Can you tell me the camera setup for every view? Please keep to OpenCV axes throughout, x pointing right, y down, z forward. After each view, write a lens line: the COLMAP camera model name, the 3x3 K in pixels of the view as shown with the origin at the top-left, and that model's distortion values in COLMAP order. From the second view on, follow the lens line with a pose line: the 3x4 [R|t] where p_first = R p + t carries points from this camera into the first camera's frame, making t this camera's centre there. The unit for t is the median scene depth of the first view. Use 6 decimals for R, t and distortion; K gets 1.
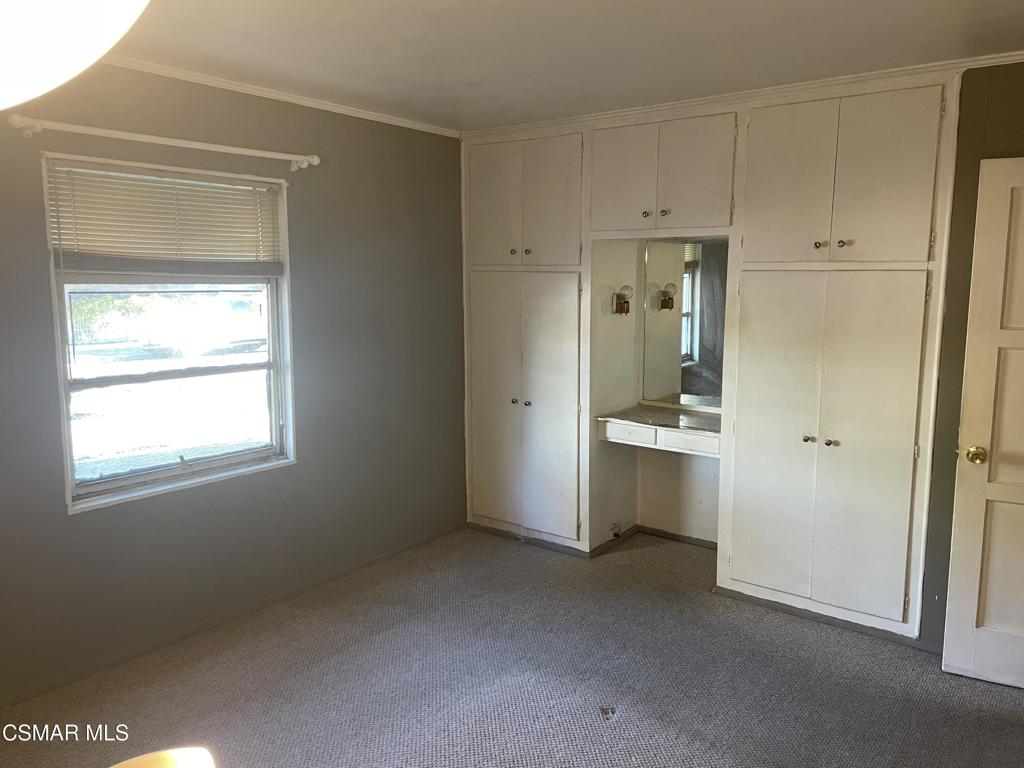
lens RADIAL K [[771.4, 0, 517.0], [0, 771.4, 375.6], [0, 0, 1]] dist [0.102738, -0.124716]
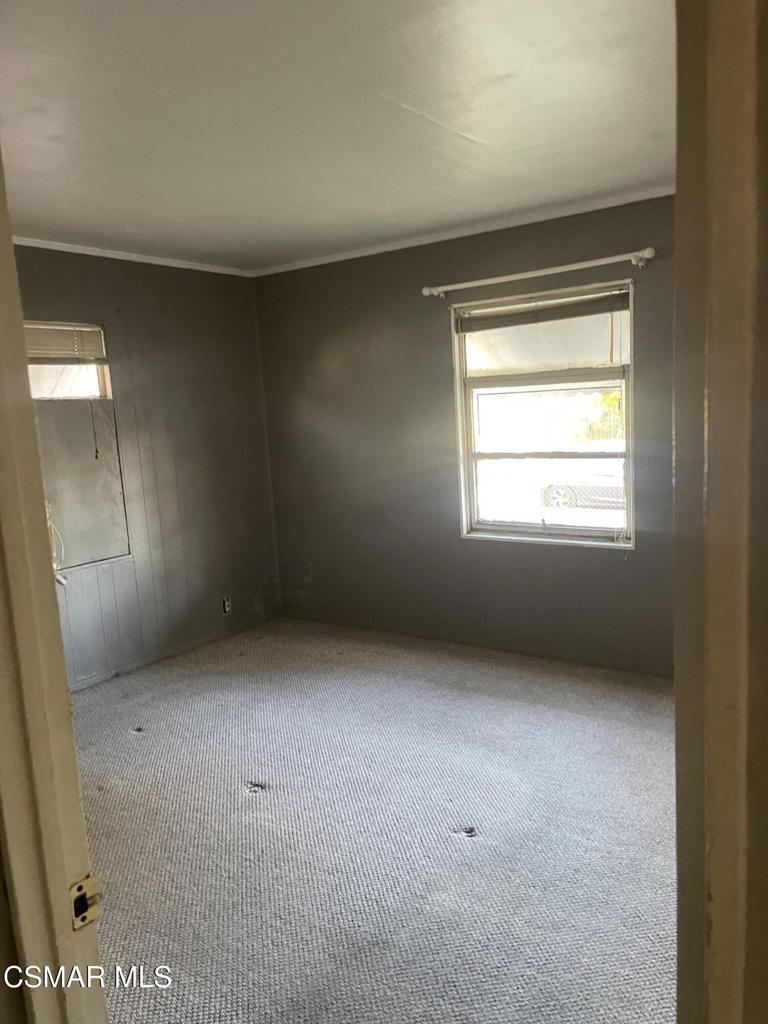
lens RADIAL K [[771.4, 0, 384.0], [0, 771.4, 512.0], [0, 0, 1]] dist [0.102738, -0.124716]
pose [[0.039687, 0.143596, -0.988840, 0.840815], [-0.069540, 0.987617, 0.140628, -0.071793], [0.996789, 0.063183, 0.049182, 0.692121]]
